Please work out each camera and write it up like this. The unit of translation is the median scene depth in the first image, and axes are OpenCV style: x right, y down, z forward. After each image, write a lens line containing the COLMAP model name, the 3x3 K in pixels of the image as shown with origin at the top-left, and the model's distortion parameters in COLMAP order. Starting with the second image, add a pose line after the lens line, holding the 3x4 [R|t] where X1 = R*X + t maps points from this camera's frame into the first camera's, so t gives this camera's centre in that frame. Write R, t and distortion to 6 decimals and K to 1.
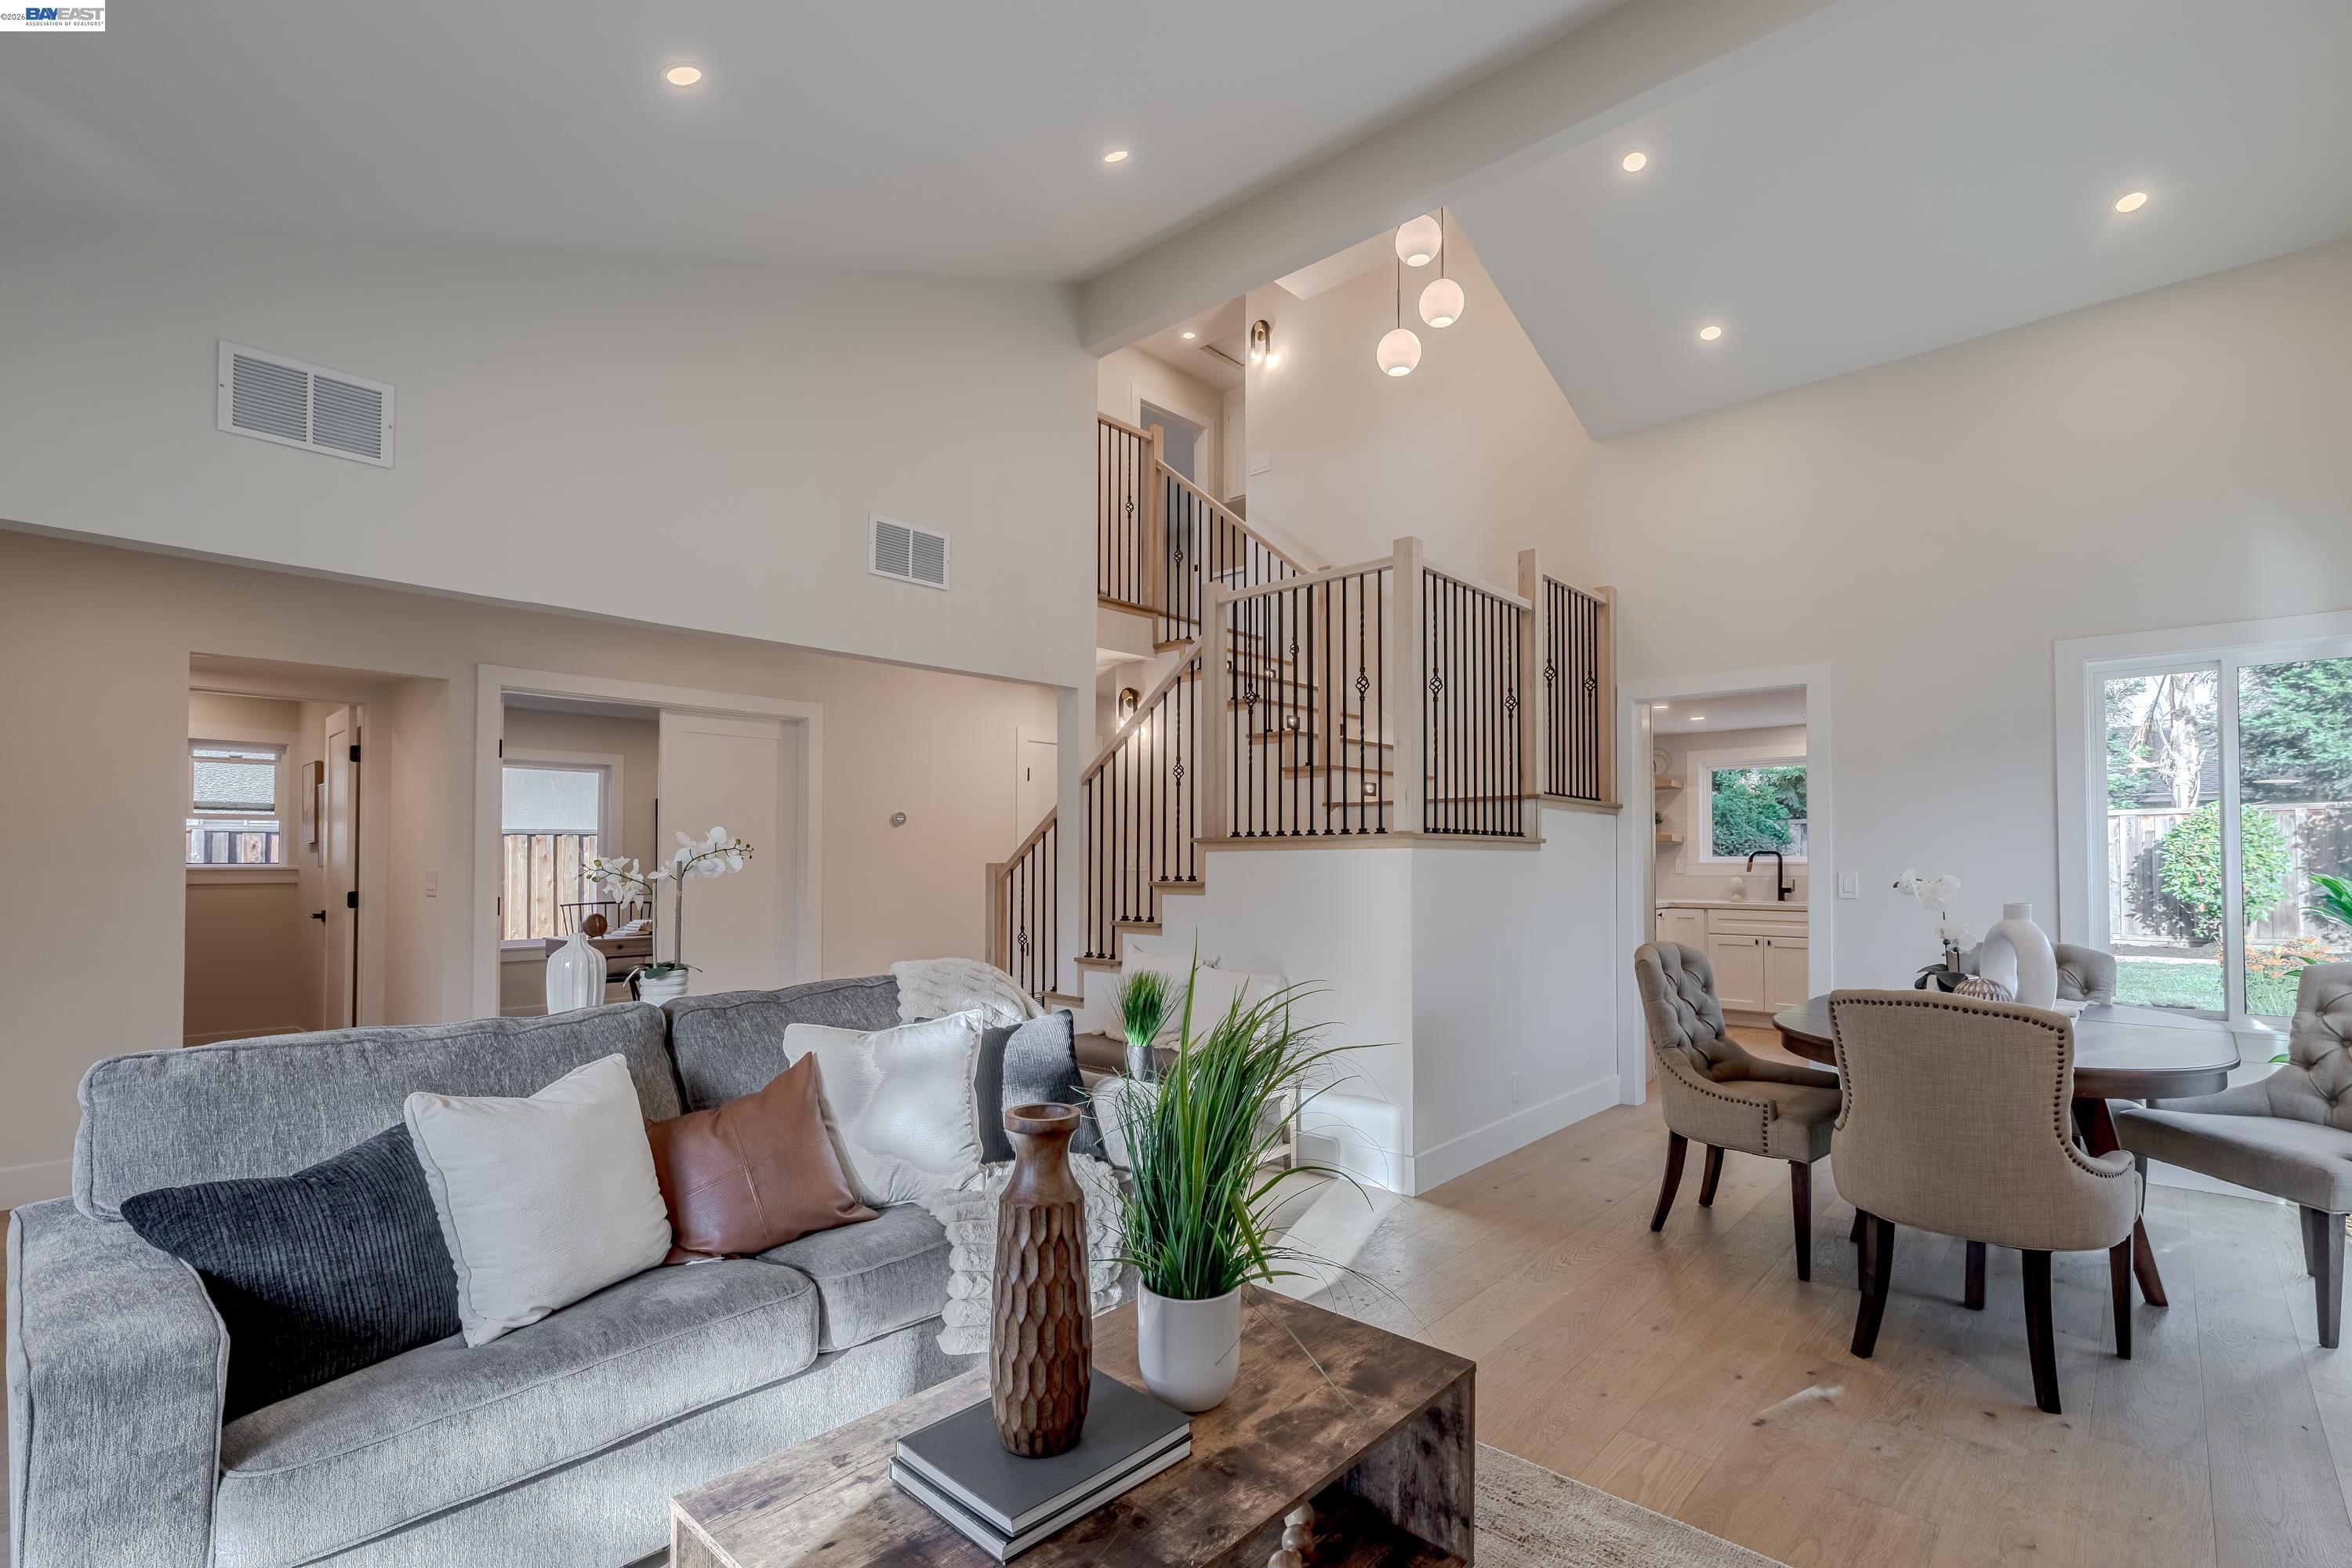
lens RADIAL K [[1067.9, 0, 1178.9], [0, 1067.9, 835.4], [0, 0, 1]] dist [0.000734, -0.000297]
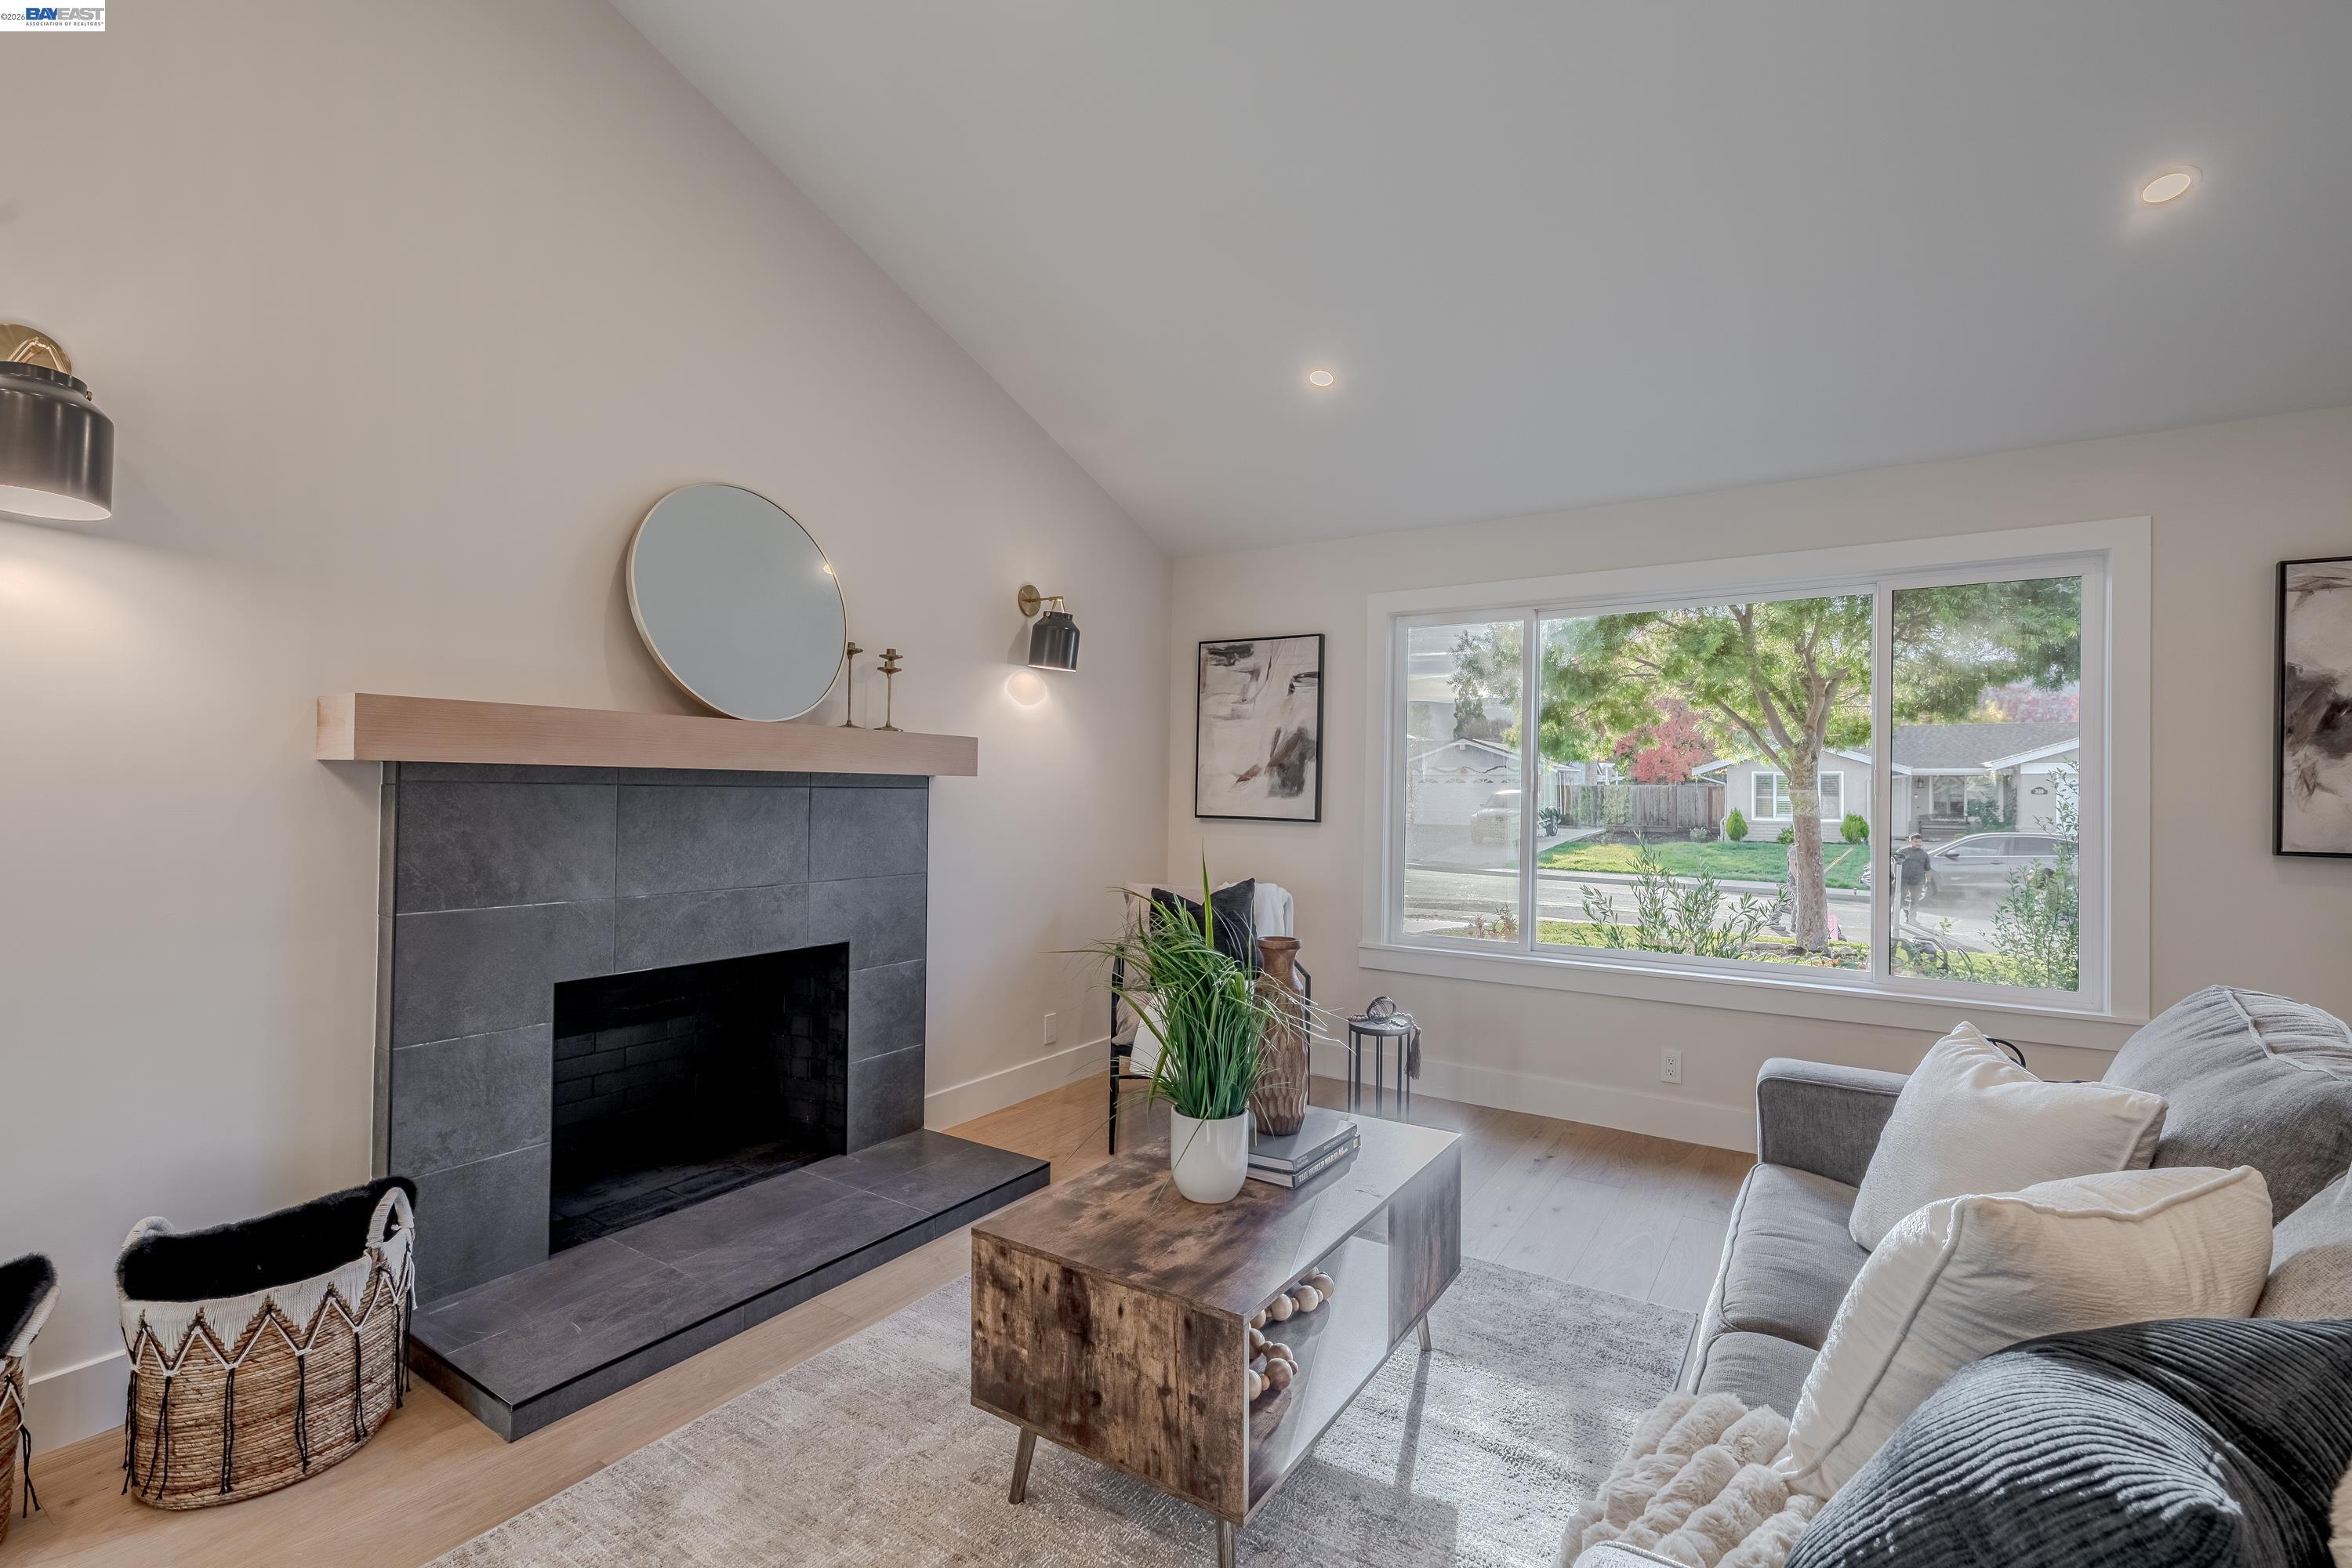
lens RADIAL K [[1036.8, 0, 1176.0], [0, 1036.8, 784.0], [0, 0, 1]] dist [0.001101, 0.000088]
pose [[-0.987888, -0.014571, -0.154483, 0.128113], [-0.010041, 0.999498, -0.030059, 0.024554], [0.154844, -0.028144, -0.987538, 1.141051]]
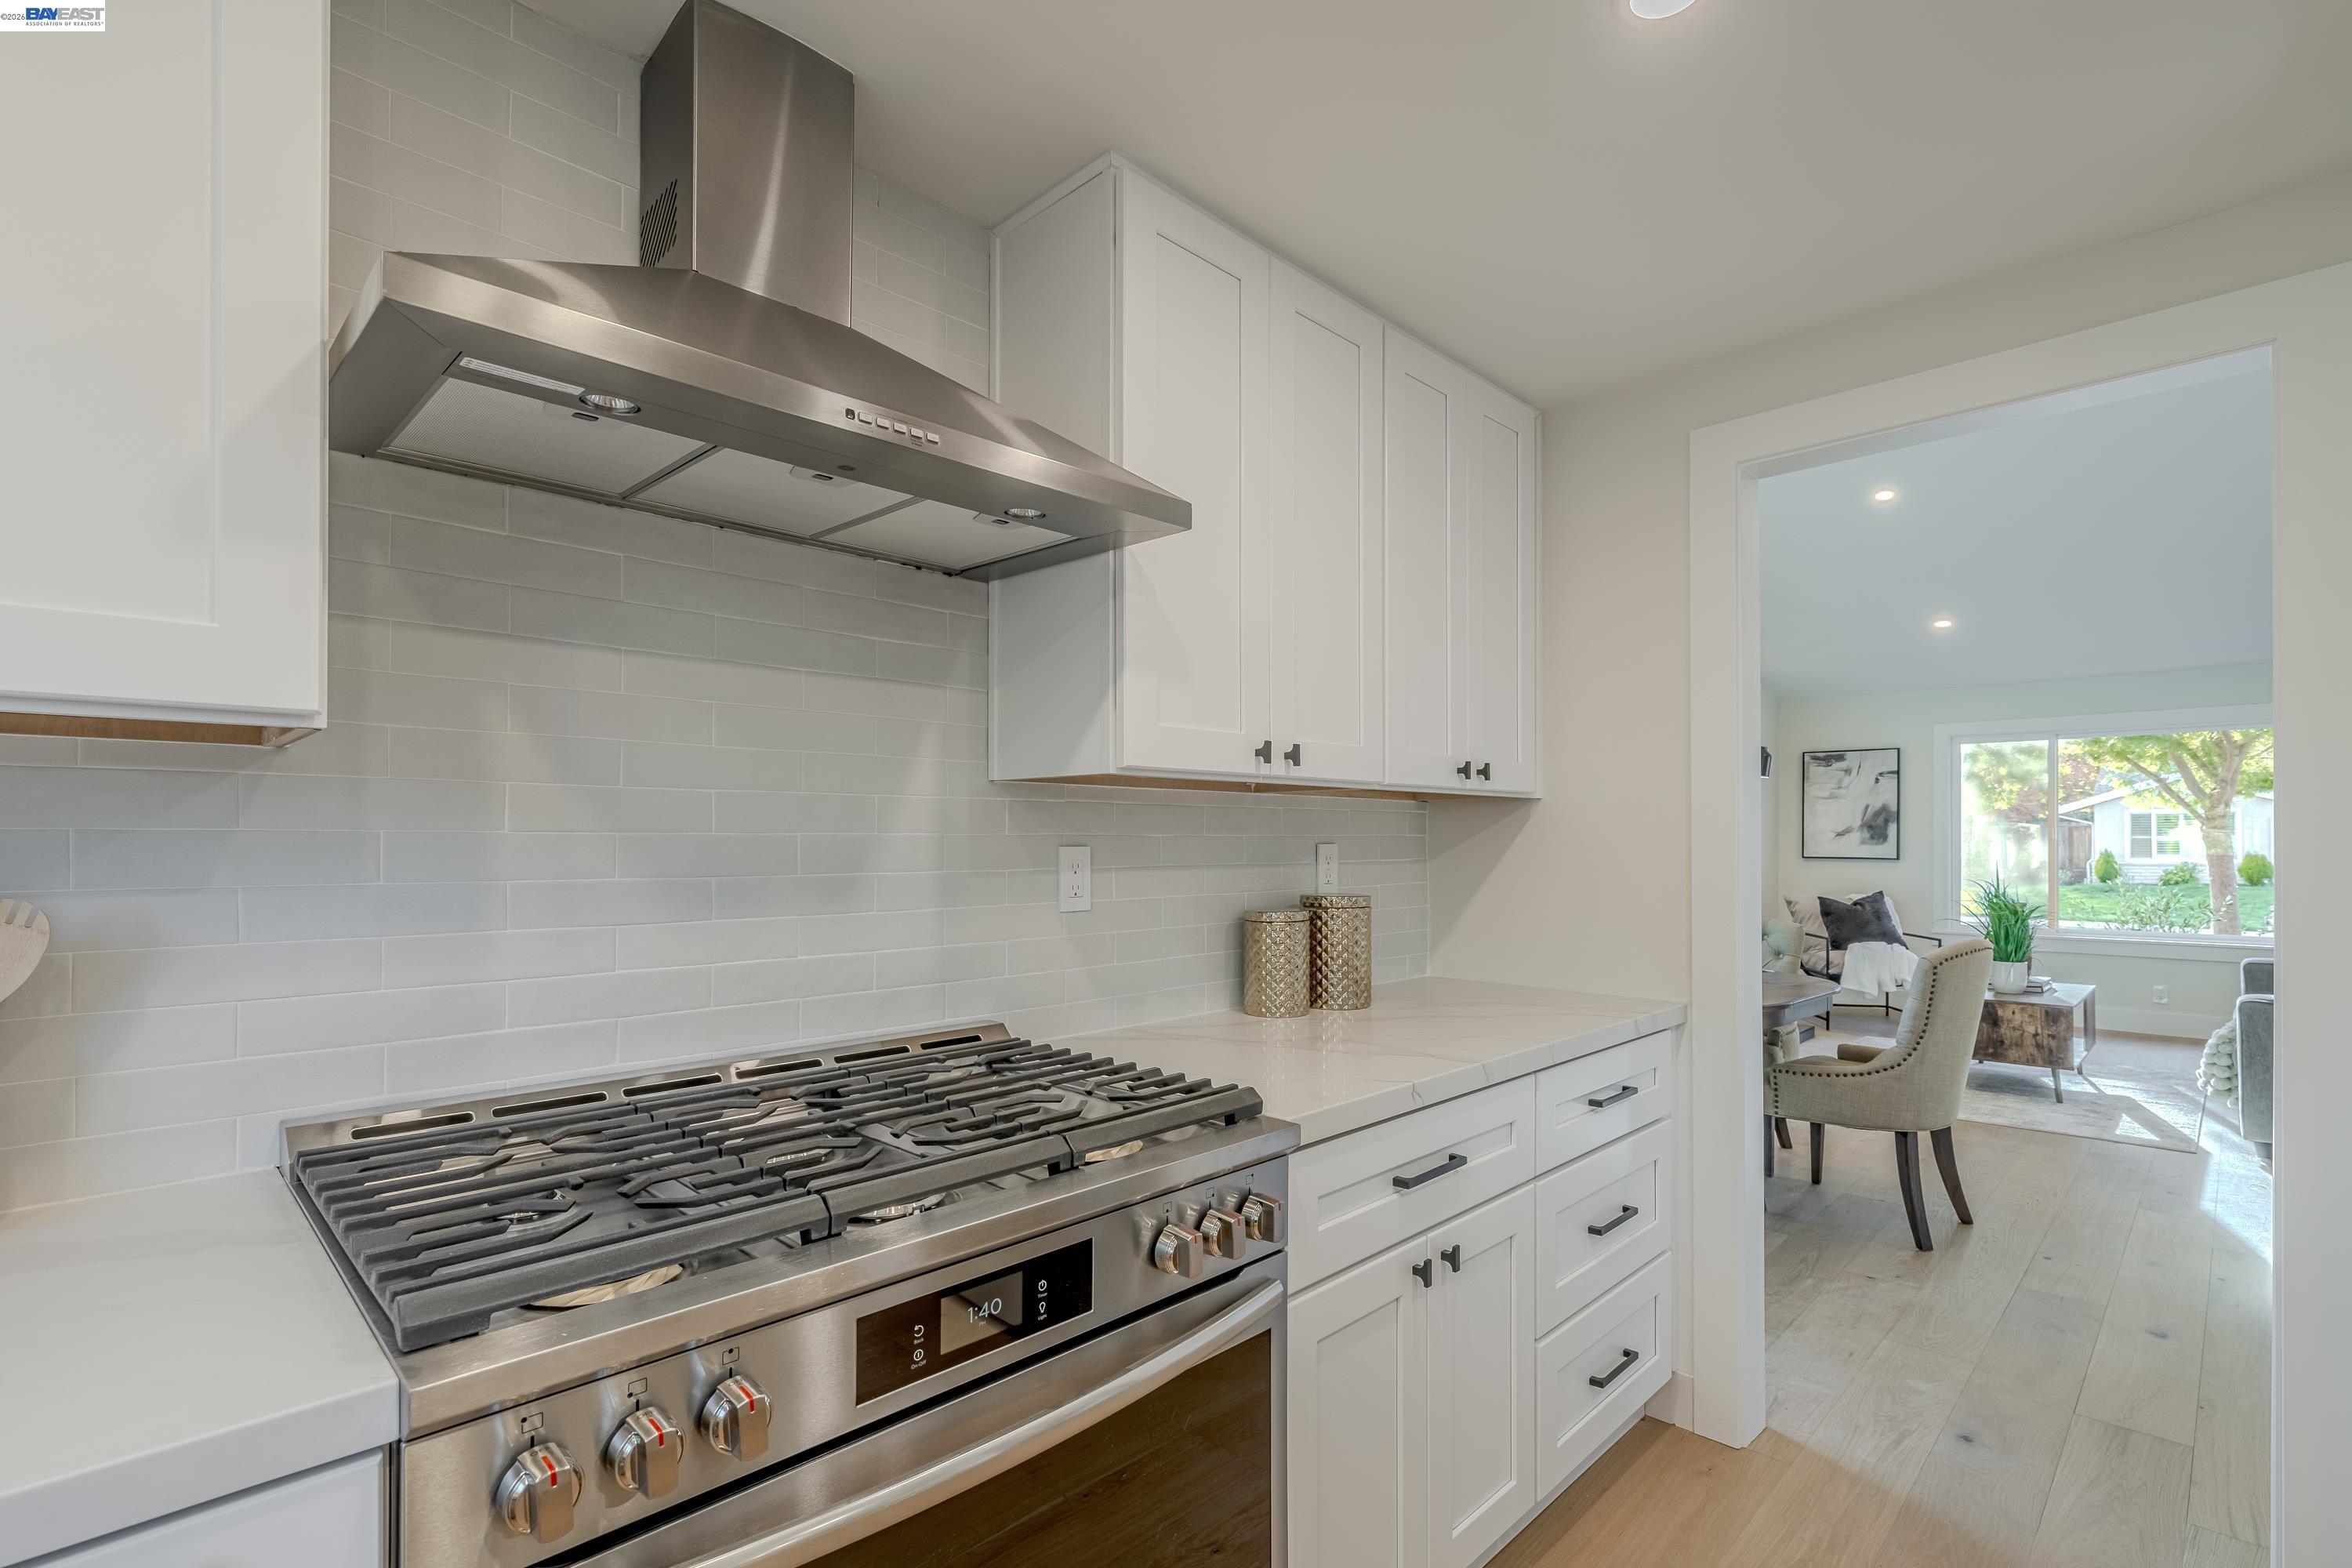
lens RADIAL K [[1067.9, 0, 1178.9], [0, 1067.9, 835.4], [0, 0, 1]] dist [0.000734, -0.000297]
pose [[-0.998695, 0.001606, 0.051042, 1.315090], [0.000220, 0.999631, -0.027156, 0.043320], [-0.051066, -0.027109, -0.998327, 2.381950]]
